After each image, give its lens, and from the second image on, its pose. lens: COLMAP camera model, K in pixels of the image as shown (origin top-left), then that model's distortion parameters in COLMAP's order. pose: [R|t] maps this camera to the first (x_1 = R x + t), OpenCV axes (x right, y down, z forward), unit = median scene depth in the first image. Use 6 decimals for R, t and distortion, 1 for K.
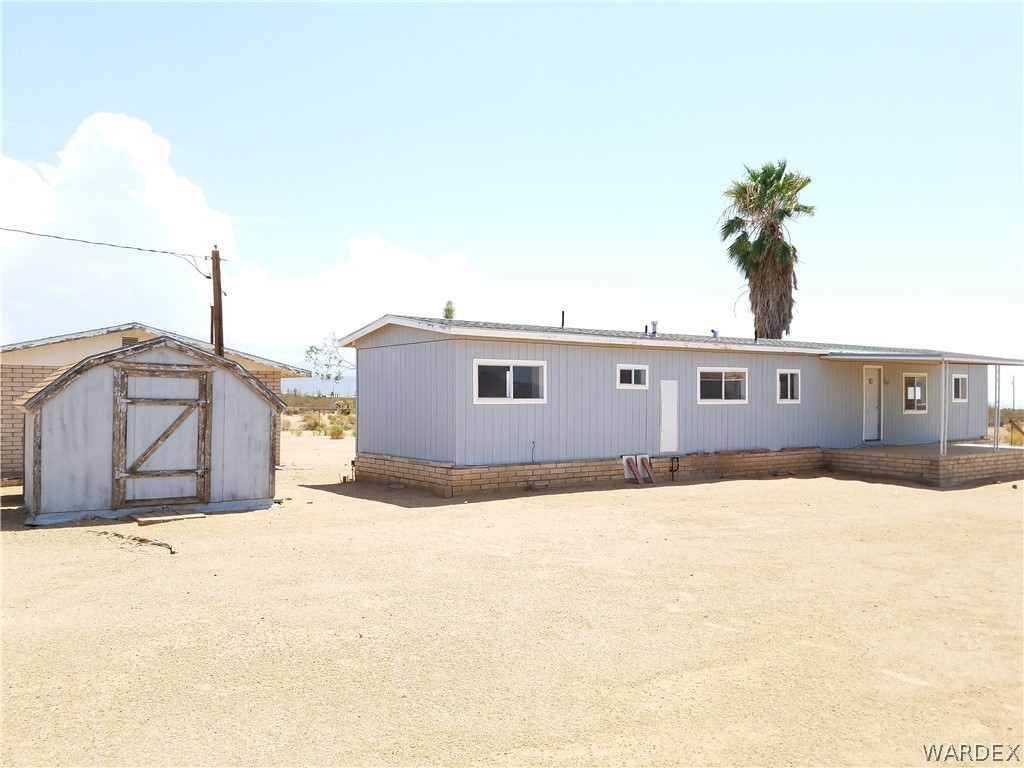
lens RADIAL K [[771.8, 0, 496.4], [0, 771.8, 417.4], [0, 0, 1]] dist [0.234230, -0.403411]
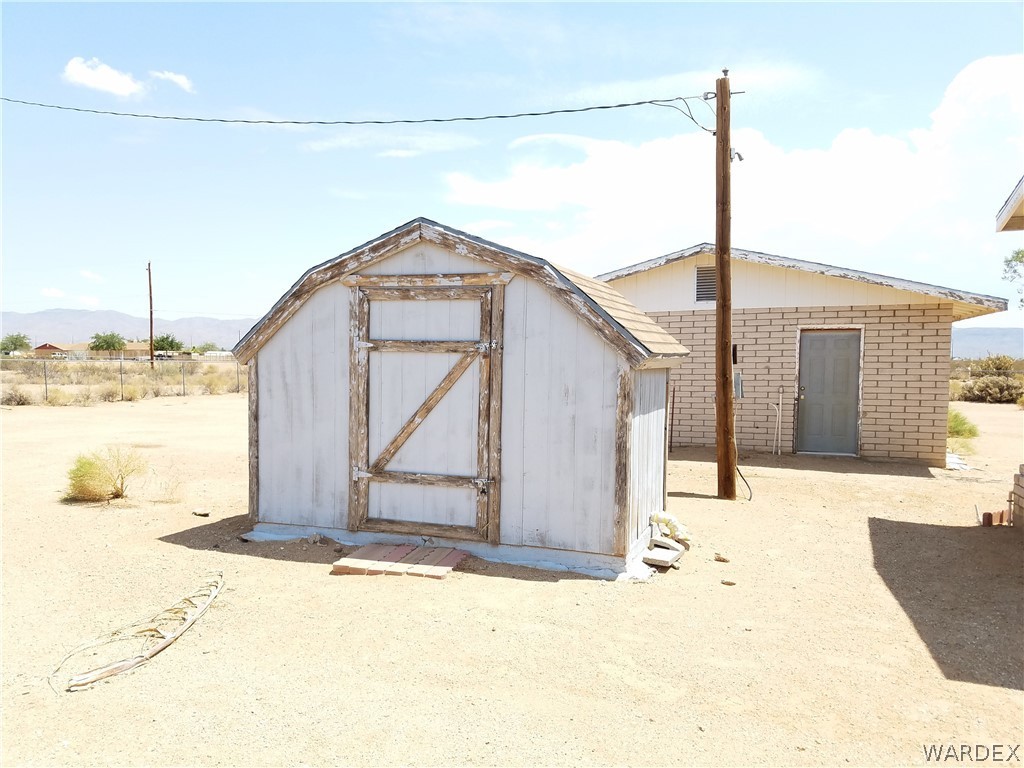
lens RADIAL K [[771.8, 0, 496.4], [0, 771.8, 417.4], [0, 0, 1]] dist [0.234230, -0.403411]
pose [[0.556281, 0.056317, -0.829084, 0.047283], [-0.019468, 0.998310, 0.054750, -0.001146], [0.830766, -0.014315, 0.556437, 0.743205]]
